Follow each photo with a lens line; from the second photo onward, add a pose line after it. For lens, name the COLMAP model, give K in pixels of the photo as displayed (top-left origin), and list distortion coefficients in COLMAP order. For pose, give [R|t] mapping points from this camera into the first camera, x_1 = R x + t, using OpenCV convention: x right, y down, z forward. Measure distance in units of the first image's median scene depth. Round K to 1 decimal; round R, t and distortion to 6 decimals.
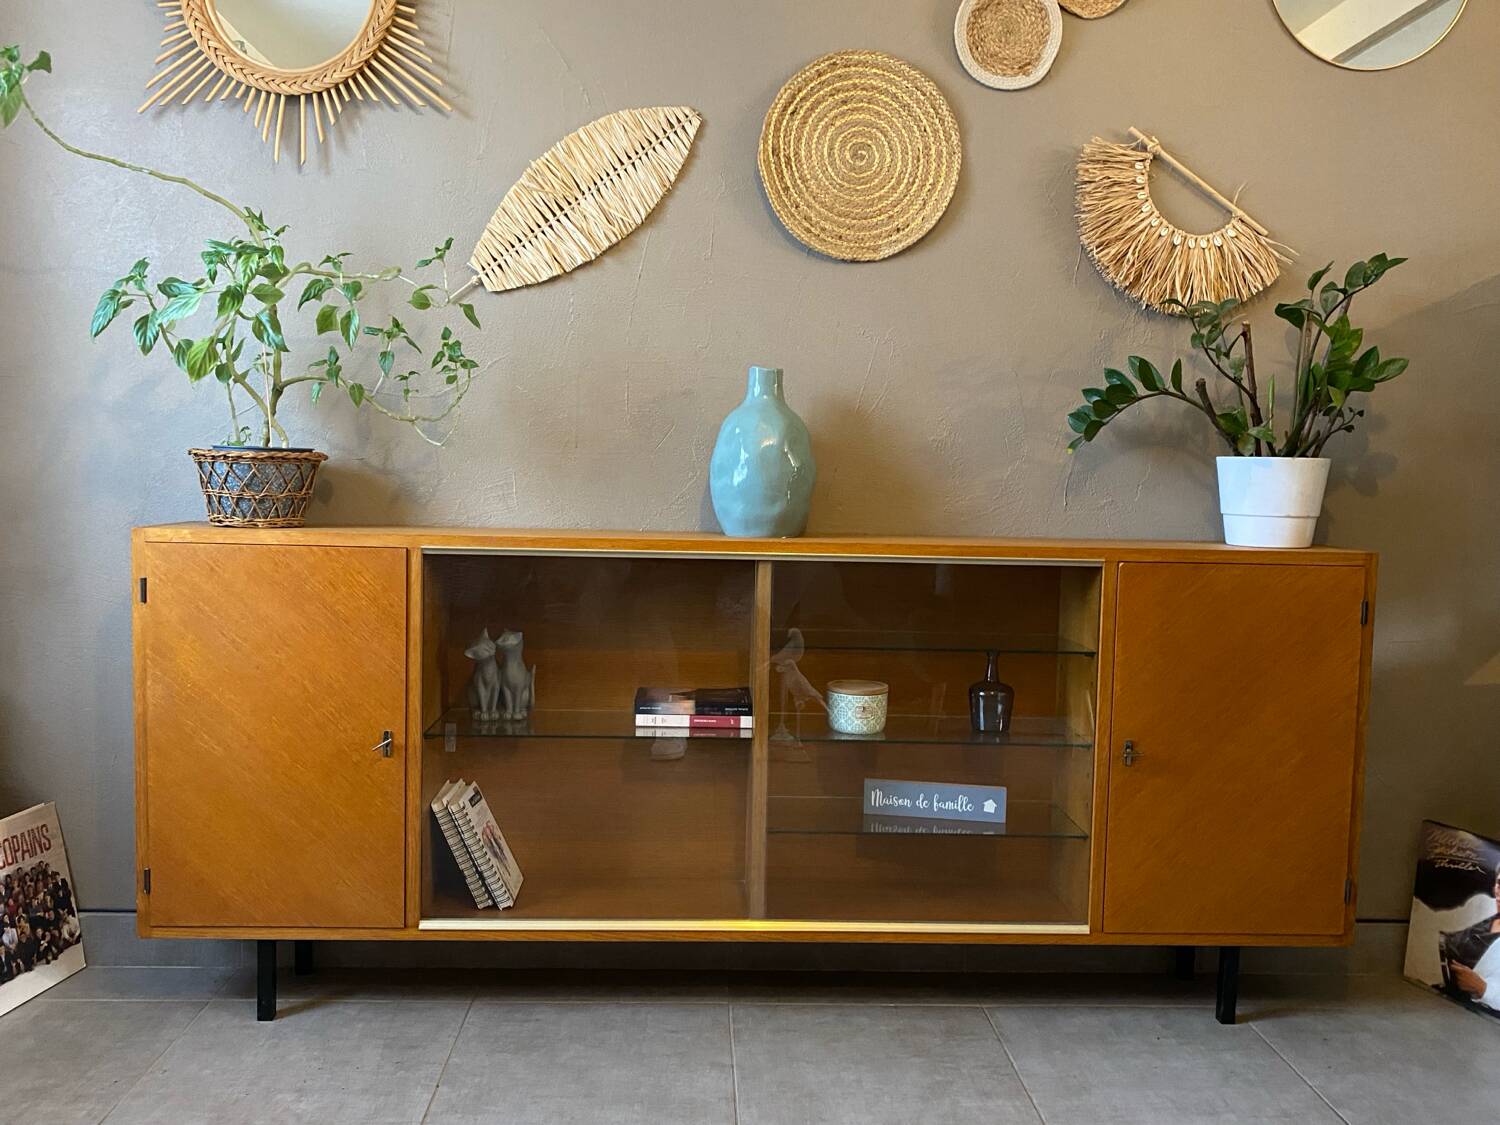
lens RADIAL K [[1232.3, 0, 747.8], [0, 1232.3, 565.1], [0, 0, 1]] dist [-0.010915, 0.007707]
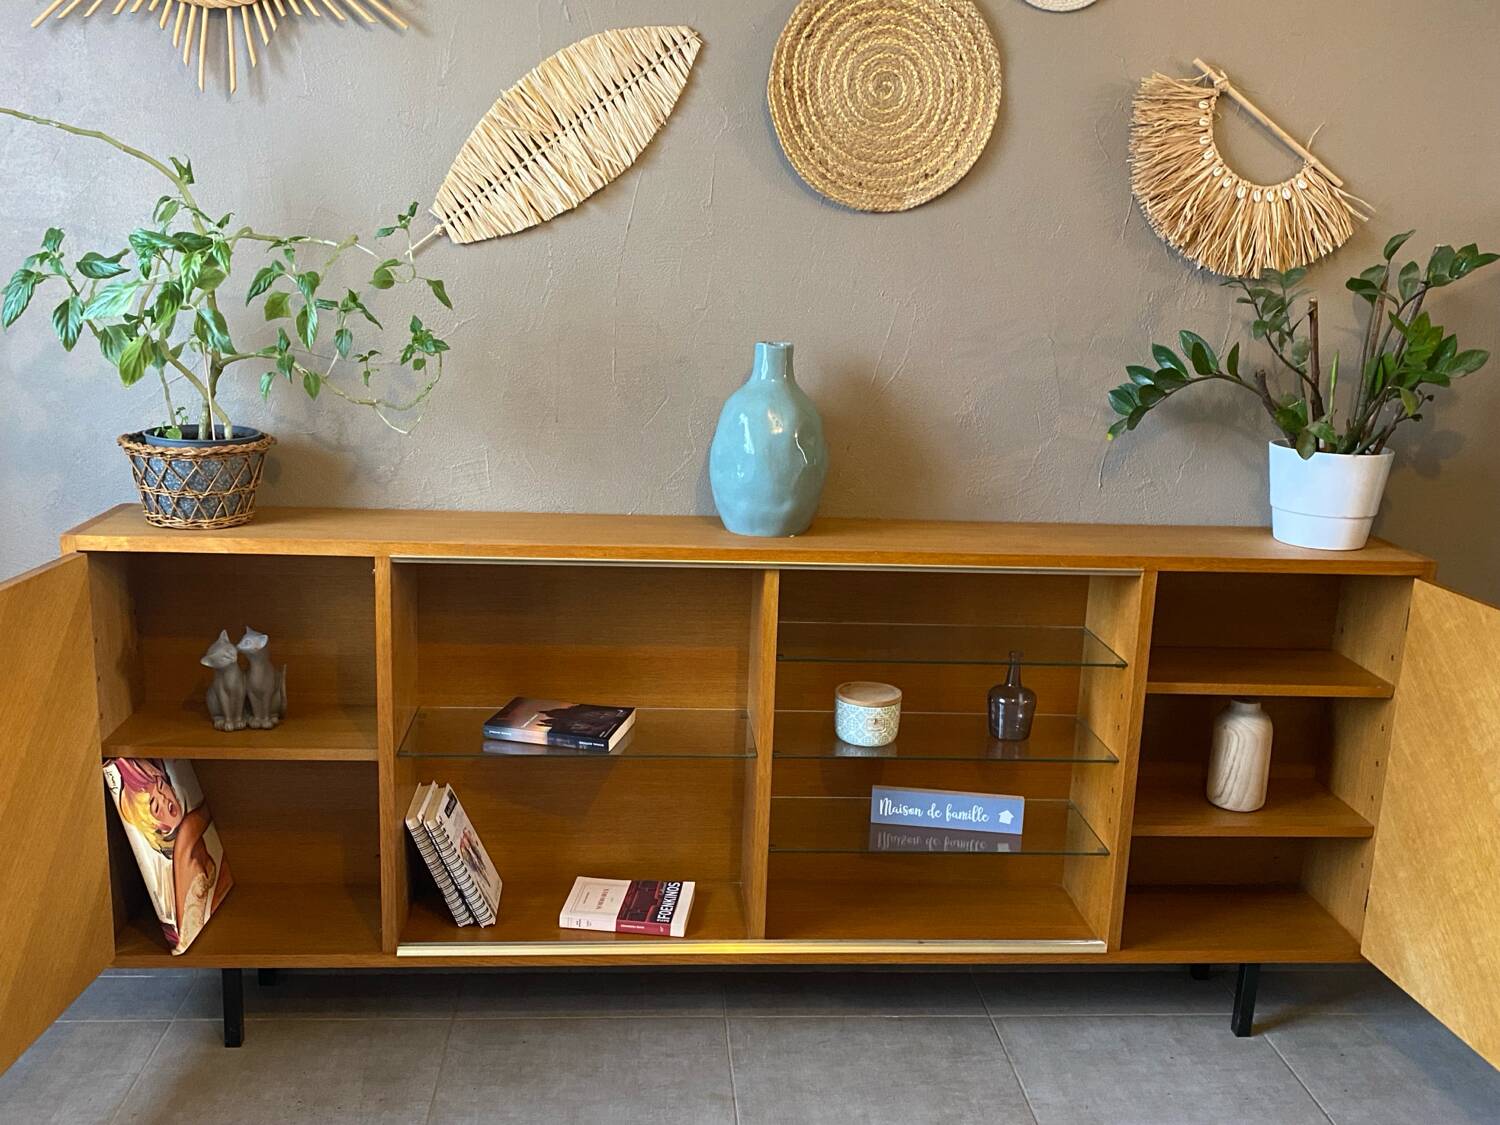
lens RADIAL K [[1383.7, 0, 750.1], [0, 1383.7, 563.3], [0, 0, 1]] dist [-0.006105, 0.000000]
pose [[0.999314, 0.006231, 0.036517, -0.037093], [-0.011504, 0.989214, 0.146027, -0.145728], [-0.035213, -0.146347, 0.988606, -0.003504]]
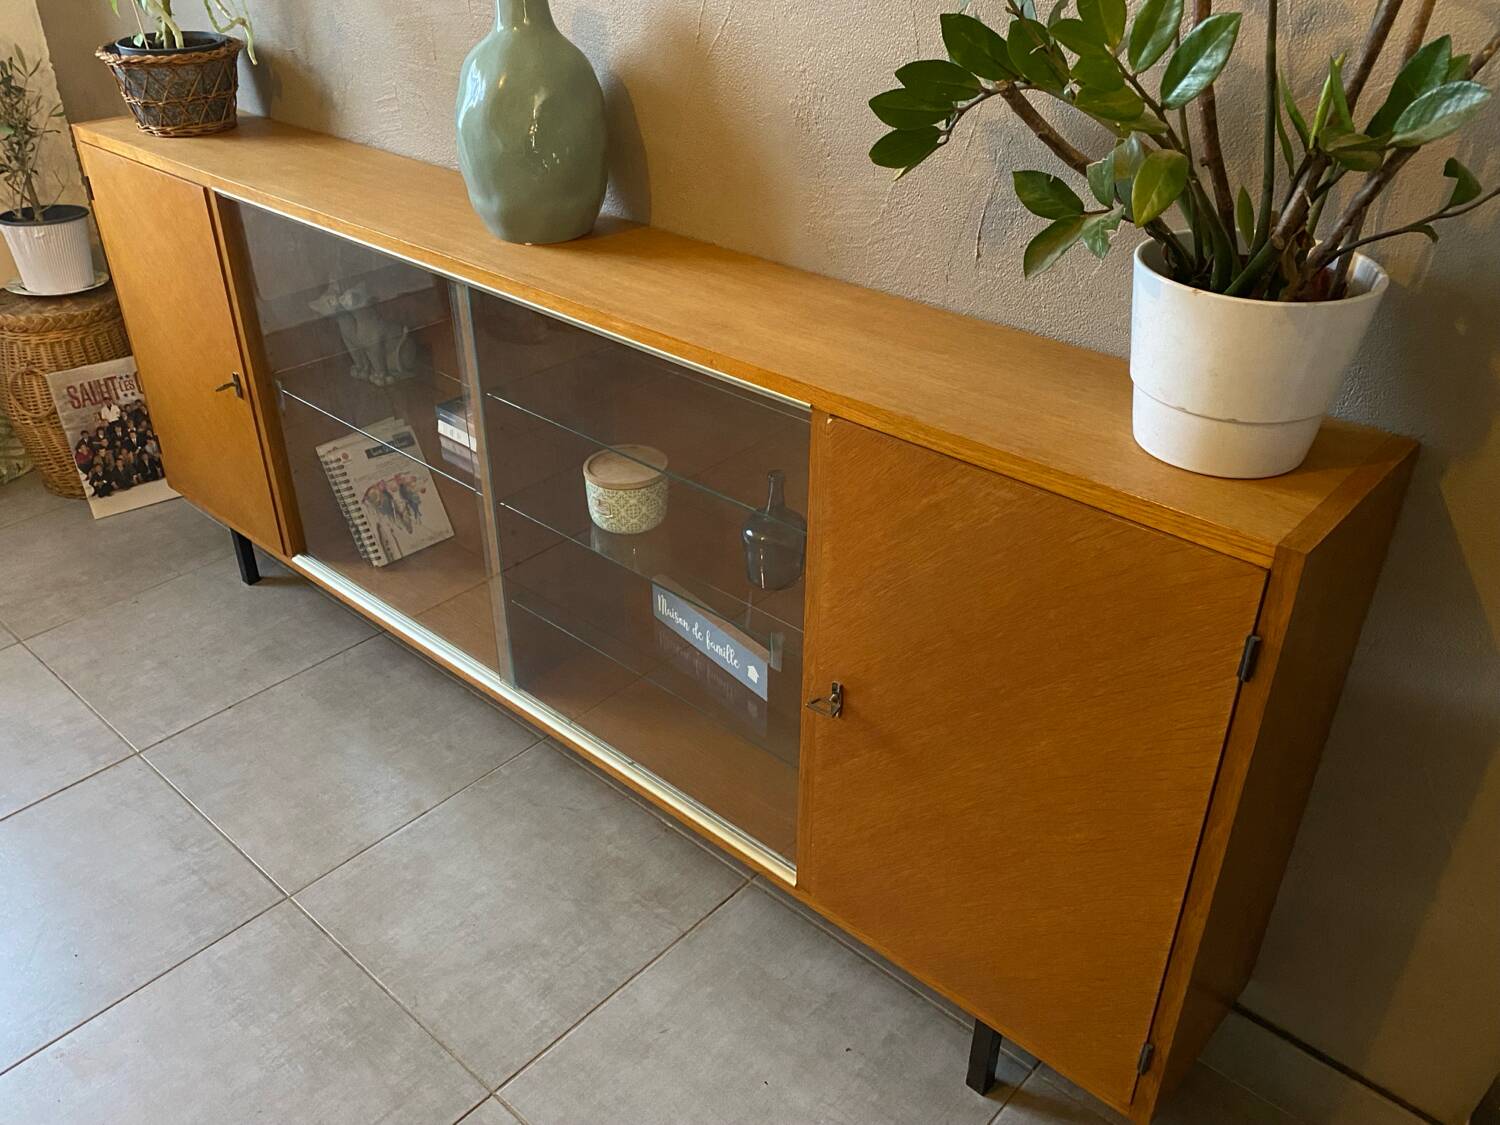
lens RADIAL K [[1232.3, 0, 757.0], [0, 1232.3, 577.7], [0, 0, 1]] dist [-0.010915, 0.007707]
pose [[0.719977, 0.357487, -0.594841, 0.600124], [-0.048094, 0.880763, 0.471109, -0.188816], [0.692329, -0.310580, 0.651322, 0.551892]]
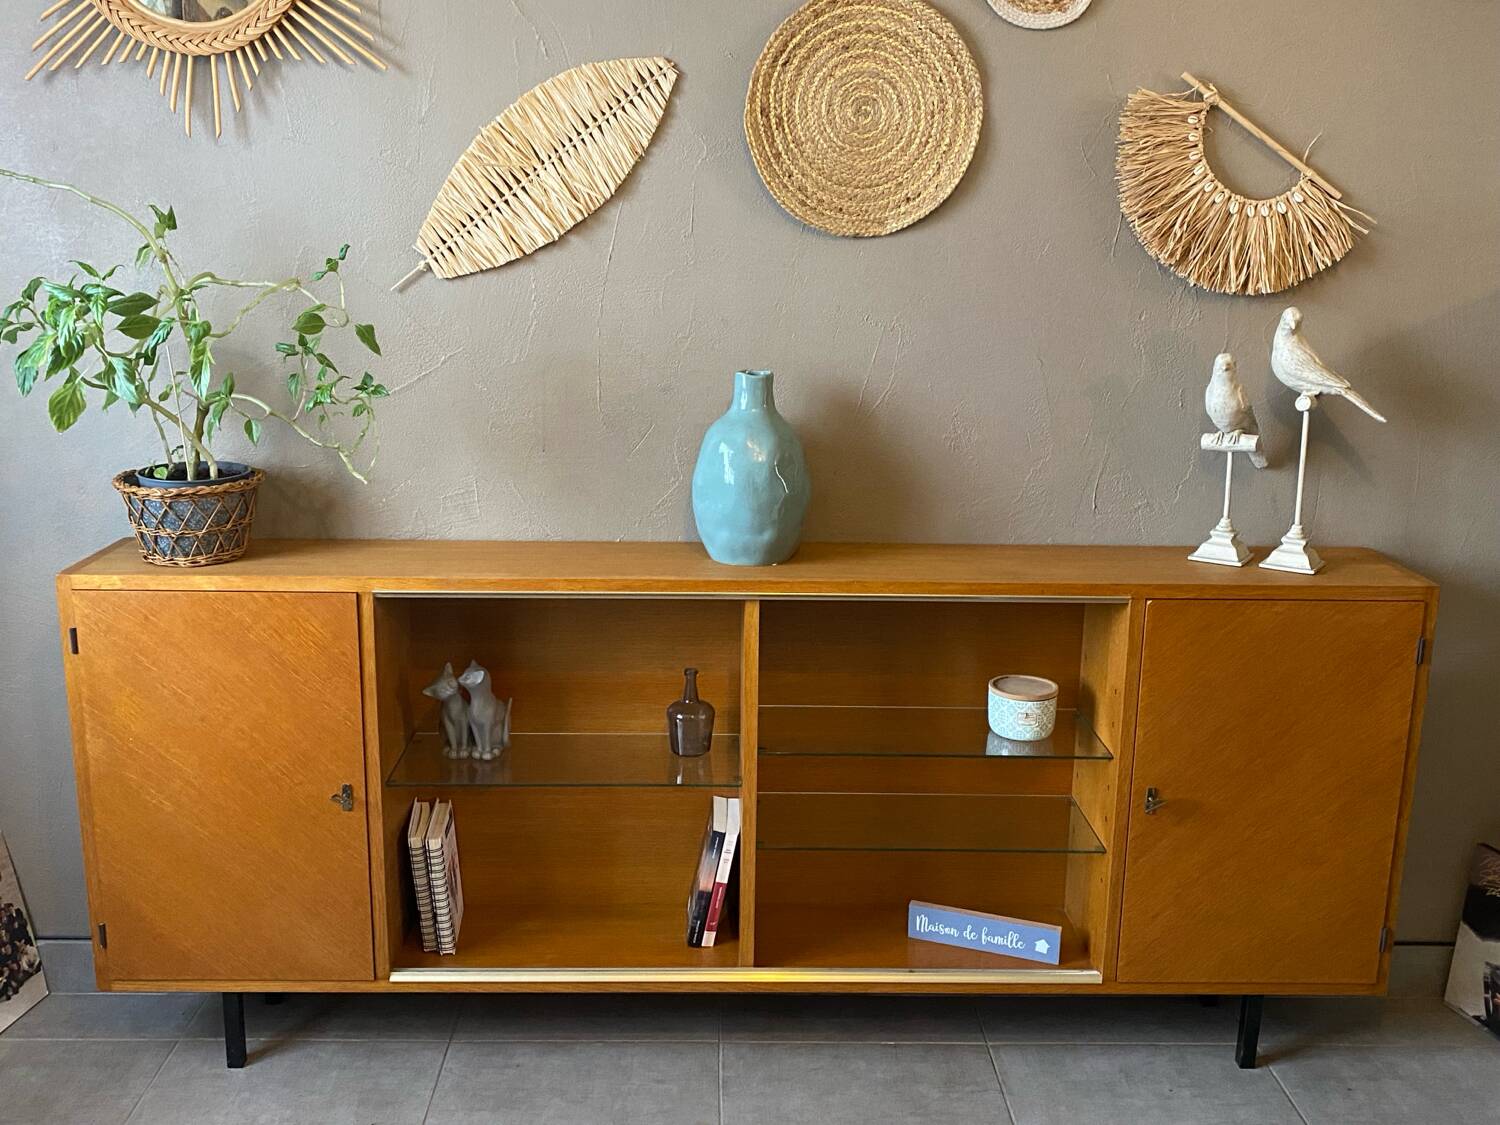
lens RADIAL K [[1383.7, 0, 741.4], [0, 1383.7, 551.8], [0, 0, 1]] dist [-0.006105, 0.000000]
pose [[0.999691, -0.003329, -0.024627, 0.029189], [0.007011, 0.988509, 0.150999, -0.179313], [0.023842, -0.151125, 0.988227, 0.002215]]
